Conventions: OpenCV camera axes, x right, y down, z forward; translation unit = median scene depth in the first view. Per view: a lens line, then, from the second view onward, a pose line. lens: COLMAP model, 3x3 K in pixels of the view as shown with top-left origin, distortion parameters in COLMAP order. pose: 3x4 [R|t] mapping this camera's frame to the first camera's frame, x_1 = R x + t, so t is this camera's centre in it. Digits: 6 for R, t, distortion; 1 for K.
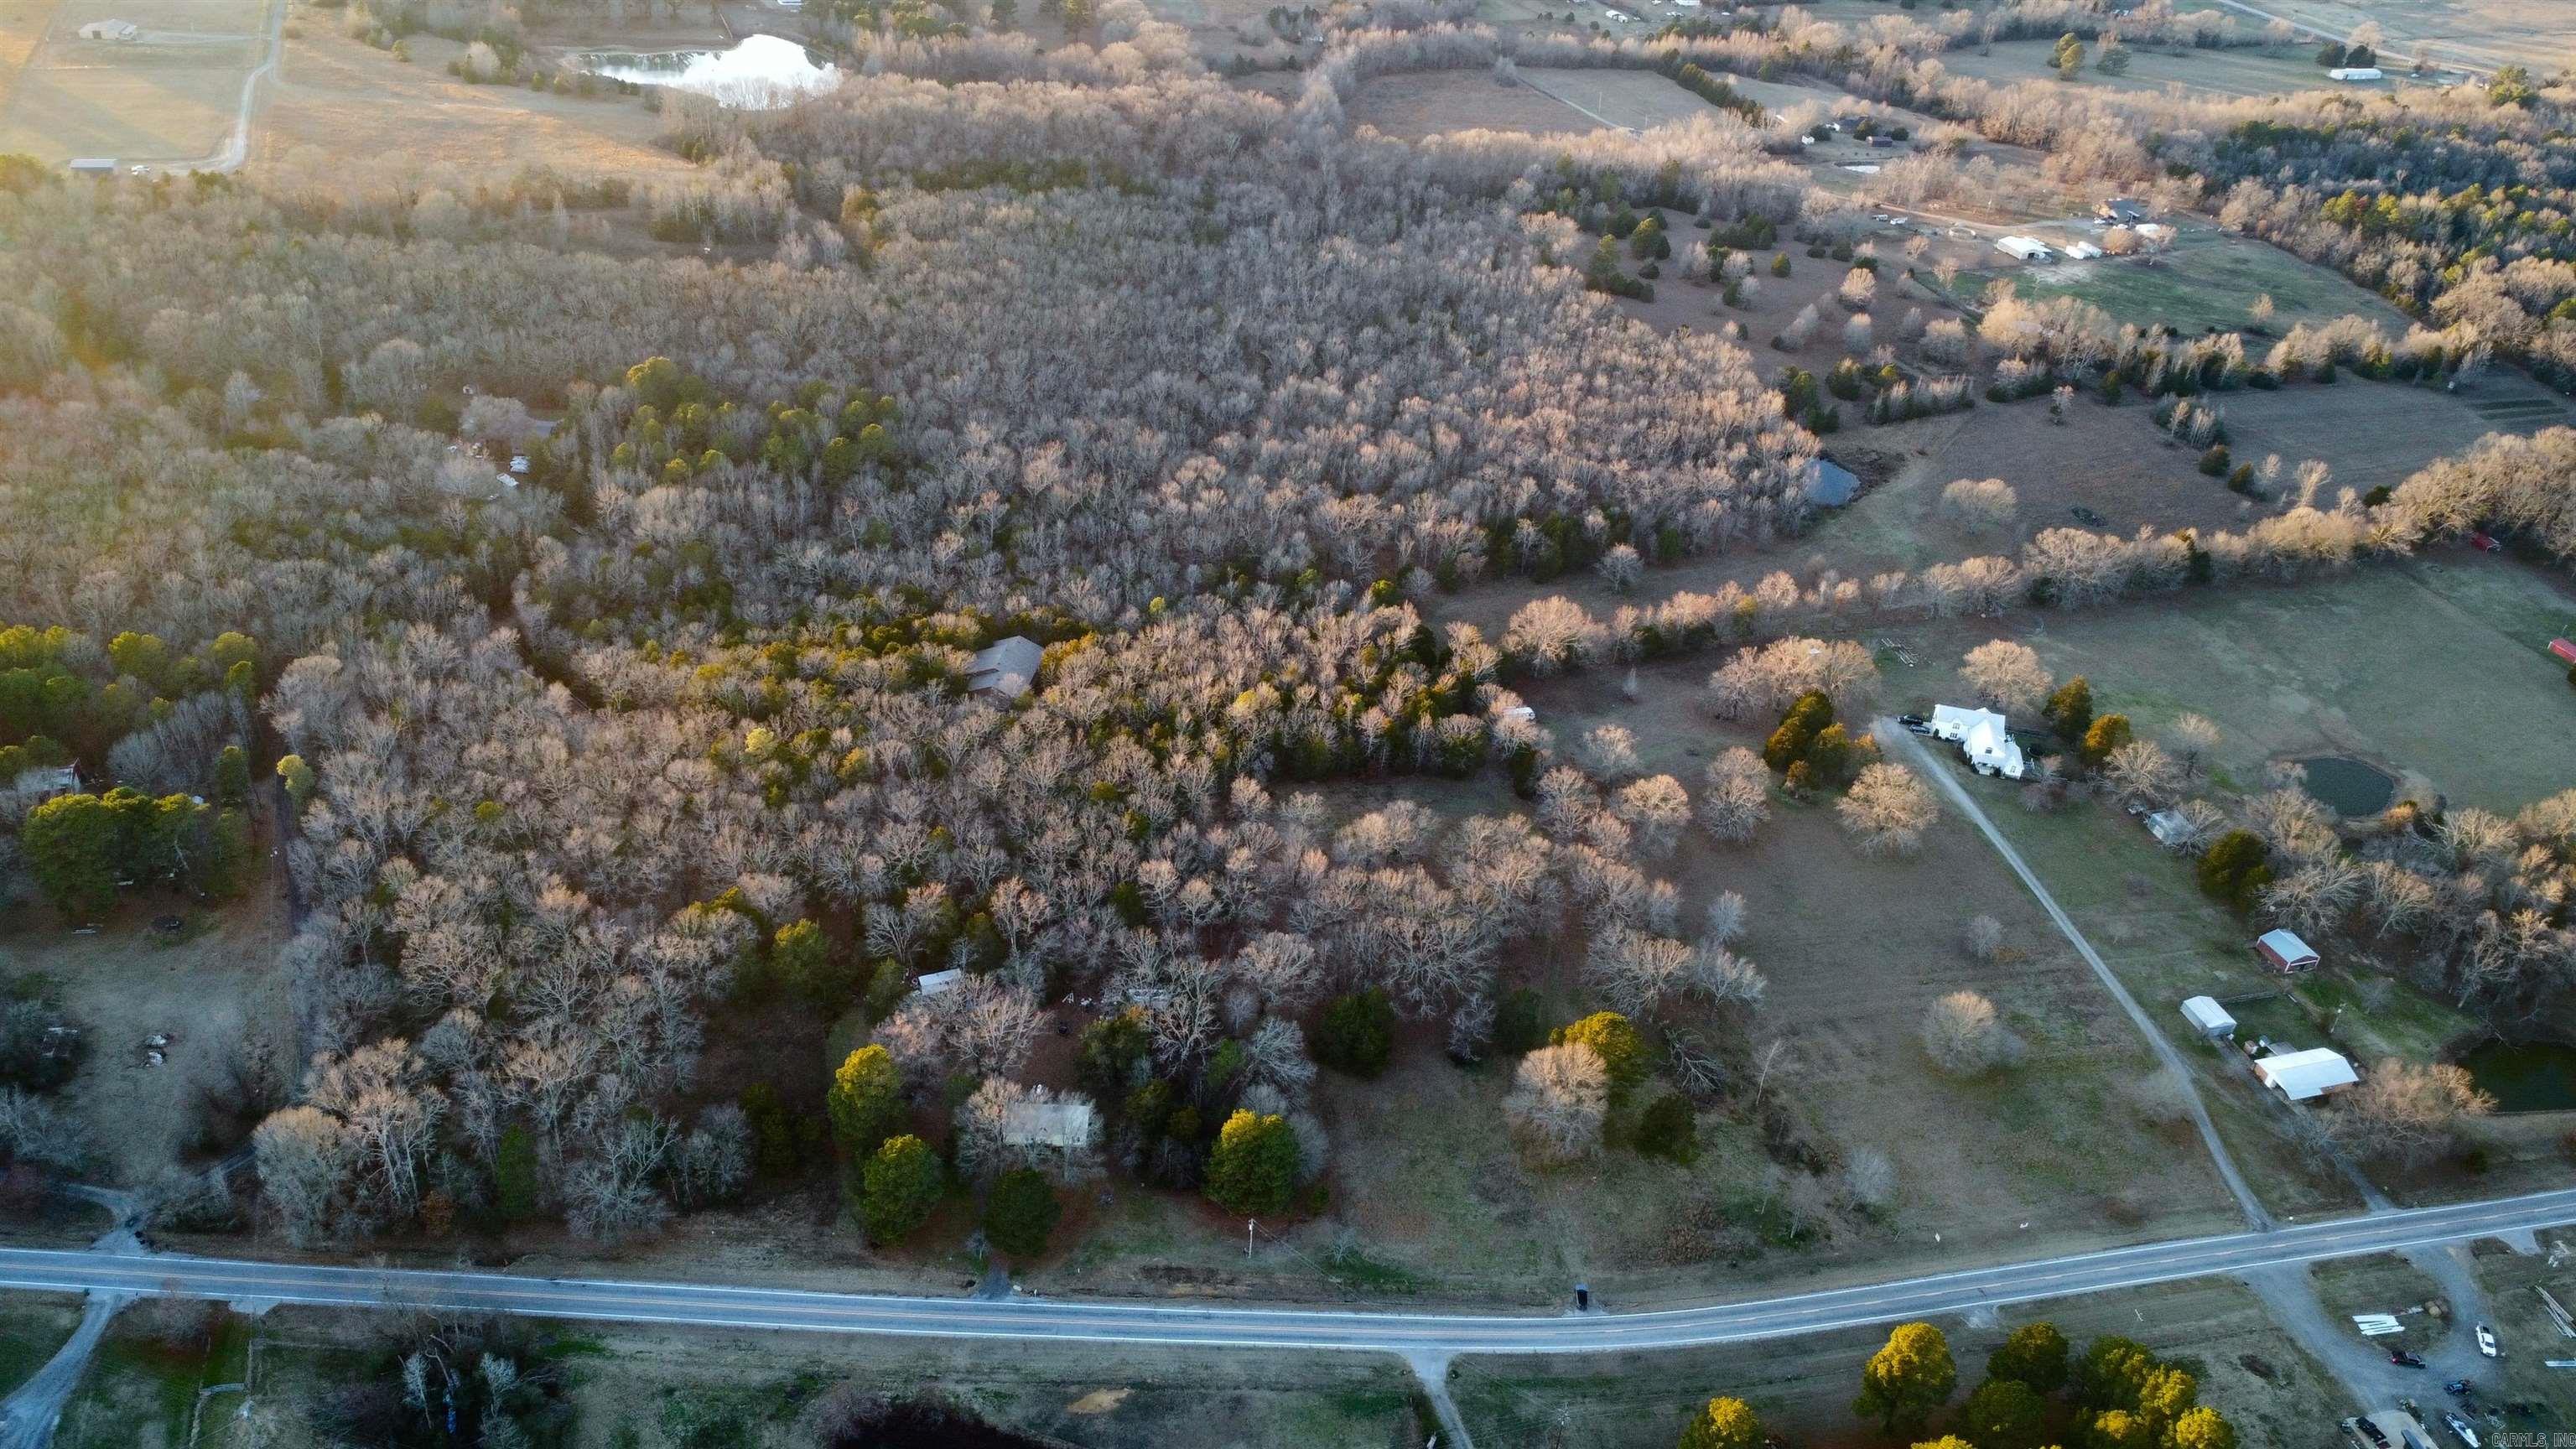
lens RADIAL K [[1929.2, 0, 1288.0], [0, 1929.2, 724.5], [0, 0, 1]] dist [0.004381, 0.000779]
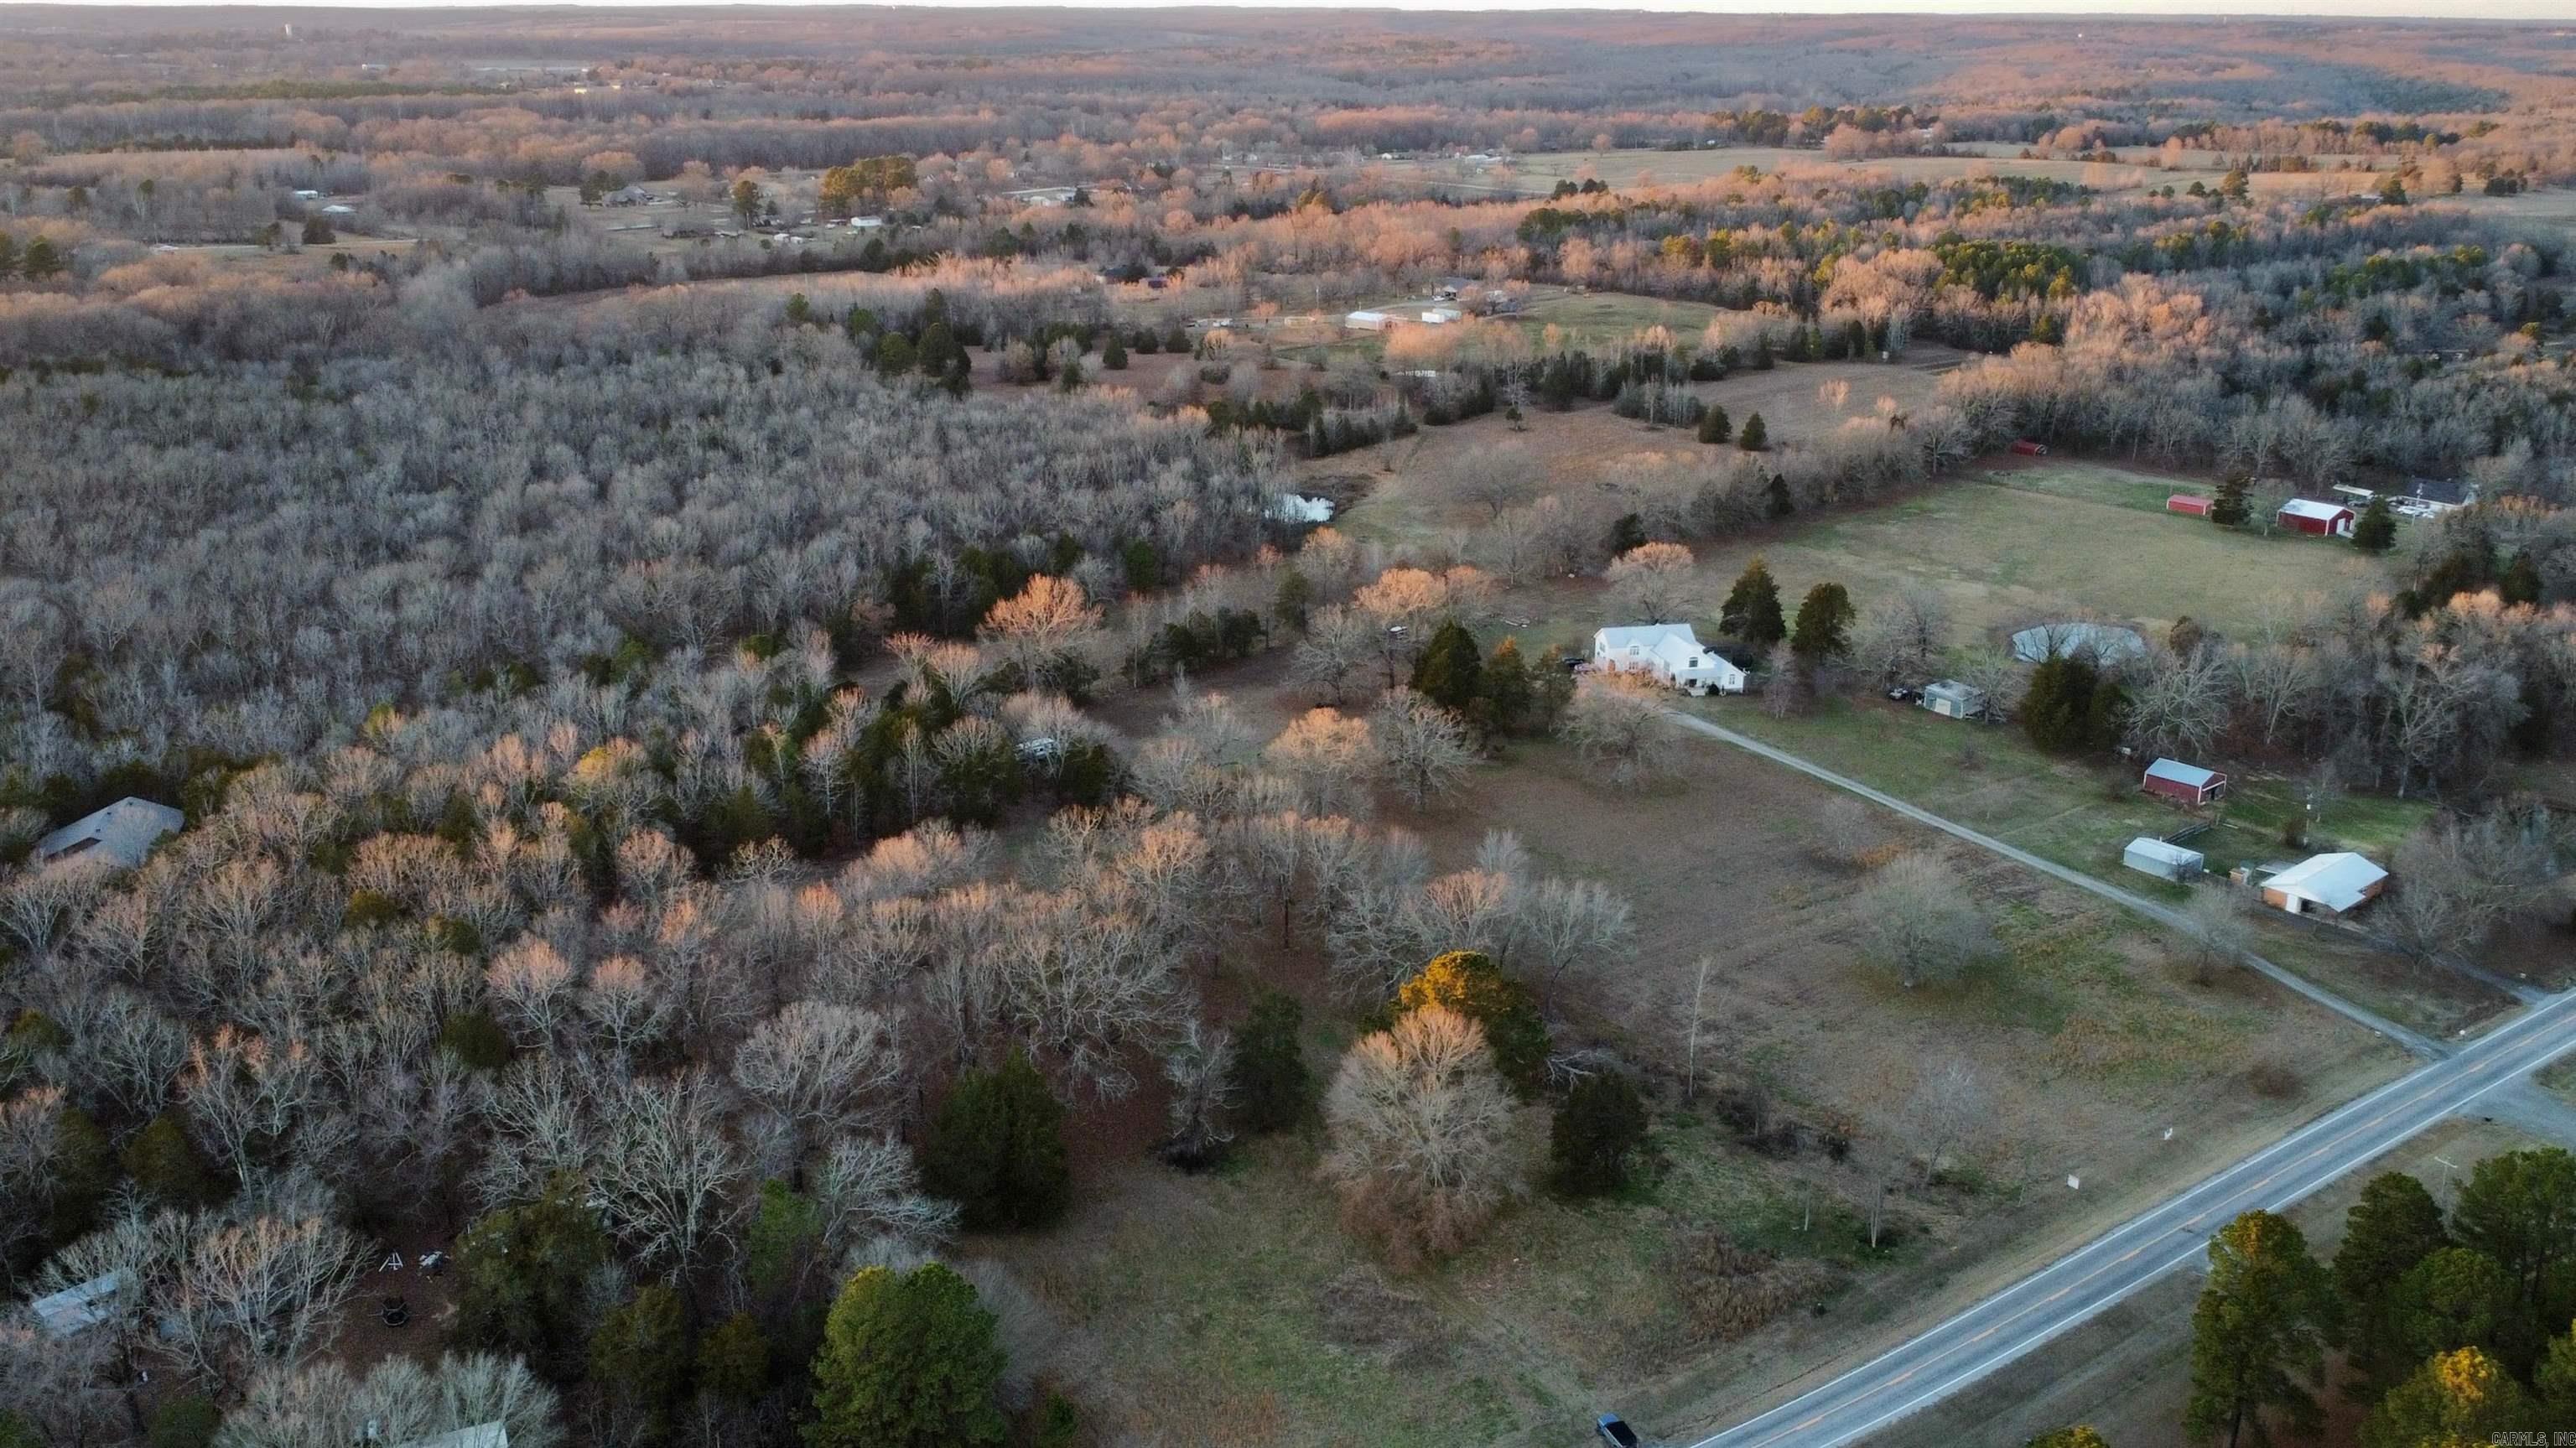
lens RADIAL K [[2264.8, 0, 1288.0], [0, 2264.8, 724.0], [0, 0, 1]] dist [0.003665, -0.000196]
pose [[0.907938, -0.191149, 0.372976, -0.095732], [0.275986, 0.942427, -0.188846, 0.182802], [-0.315405, 0.274397, 0.908420, 0.384089]]
